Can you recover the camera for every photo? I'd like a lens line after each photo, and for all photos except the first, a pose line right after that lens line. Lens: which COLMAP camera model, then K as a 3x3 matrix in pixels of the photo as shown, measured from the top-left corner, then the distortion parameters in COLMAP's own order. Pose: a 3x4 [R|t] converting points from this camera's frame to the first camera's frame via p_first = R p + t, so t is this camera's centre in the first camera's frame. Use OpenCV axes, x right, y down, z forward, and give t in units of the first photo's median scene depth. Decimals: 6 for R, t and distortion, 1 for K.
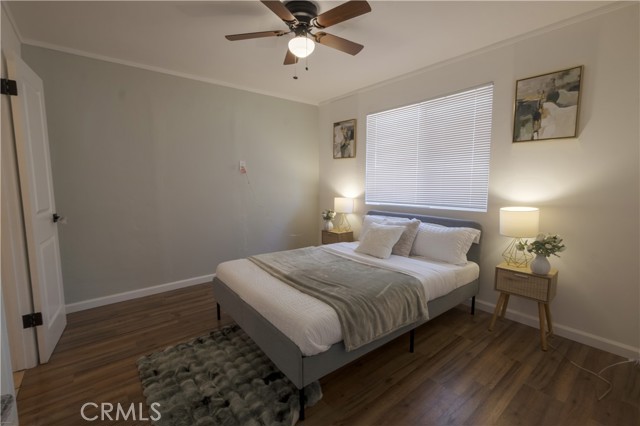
lens RADIAL K [[280.0, 0, 316.1], [0, 280.0, 210.8], [0, 0, 1]] dist [-0.003432, -0.000412]
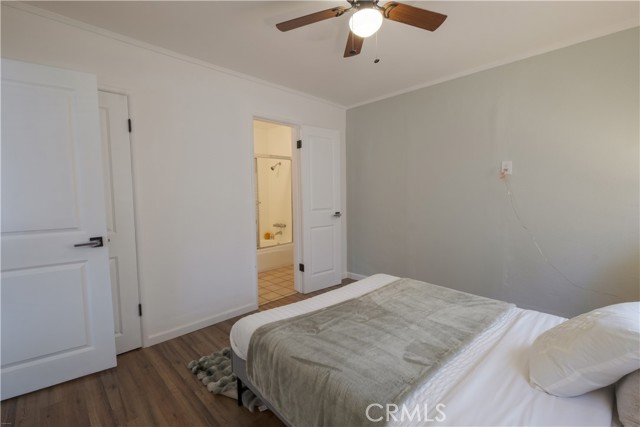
lens RADIAL K [[280.0, 0, 316.1], [0, 280.0, 211.3], [0, 0, 1]] dist [-0.003432, -0.000412]
pose [[0.067299, 0.061939, -0.995808, 0.583165], [-0.088050, 0.994546, 0.055909, -0.062893], [0.993840, 0.083918, 0.072386, 0.639706]]
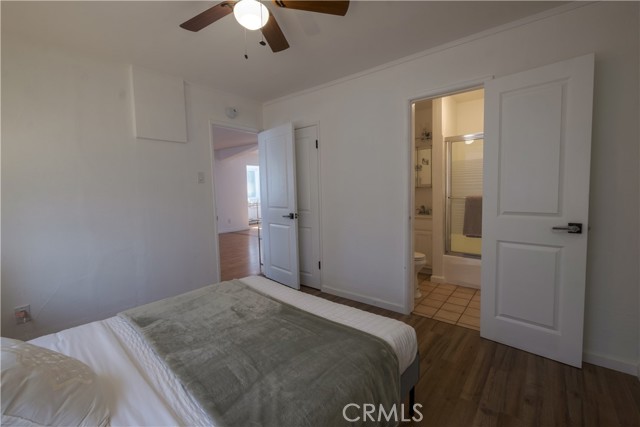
lens RADIAL K [[274.2, 0, 302.2], [0, 274.2, 204.4], [0, 0, 1]] dist [0.029474, 0.000039]
pose [[-0.985370, 0.041133, -0.165392, -0.025468], [0.013668, 0.986385, 0.163884, -0.157859], [0.169881, 0.159225, -0.972516, 1.397934]]
